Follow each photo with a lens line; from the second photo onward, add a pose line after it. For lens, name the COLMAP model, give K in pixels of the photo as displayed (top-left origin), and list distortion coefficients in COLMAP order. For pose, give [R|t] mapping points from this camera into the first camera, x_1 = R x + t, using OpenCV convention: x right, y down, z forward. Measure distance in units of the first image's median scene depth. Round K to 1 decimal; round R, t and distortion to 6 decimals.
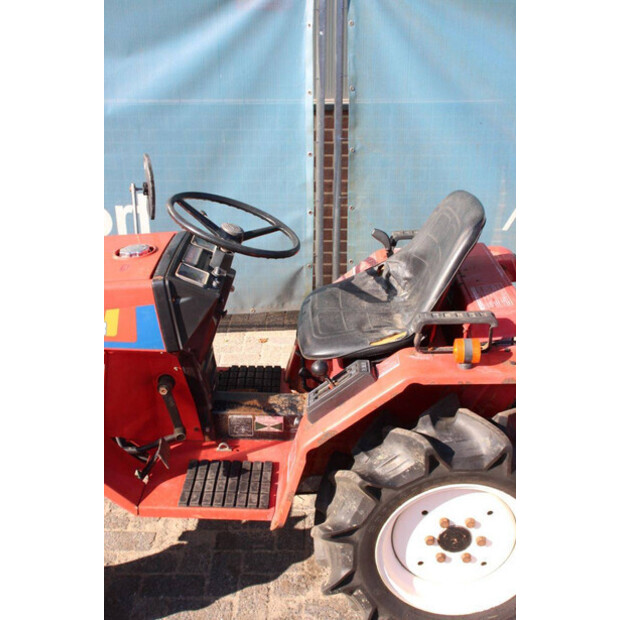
lens RADIAL K [[733.6, 0, 310.0], [0, 733.6, 310.0], [0, 0, 1]] dist [-0.005254, 0.021842]
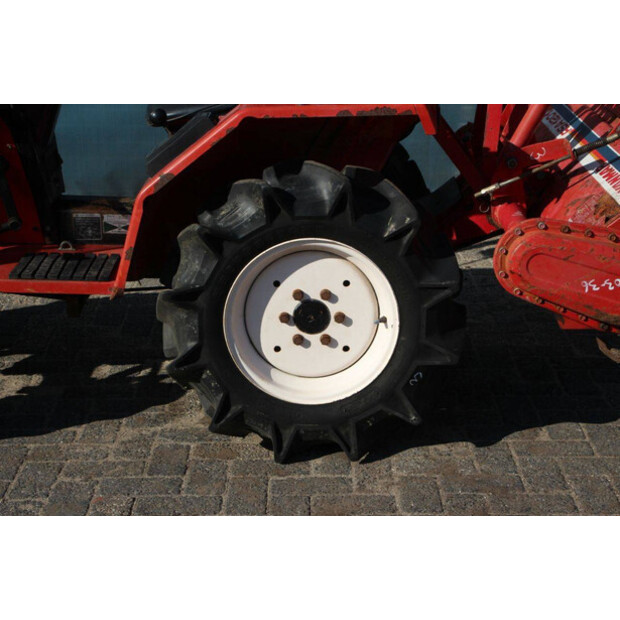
lens RADIAL K [[1250.7, 0, 310.0], [0, 1250.7, 310.0], [0, 0, 1]] dist [0.291134, 0.109345]
pose [[0.999951, -0.005548, 0.008145, 0.163120], [0.006207, 0.996509, -0.083254, 0.389154], [-0.007655, 0.083301, 0.996495, -0.519530]]
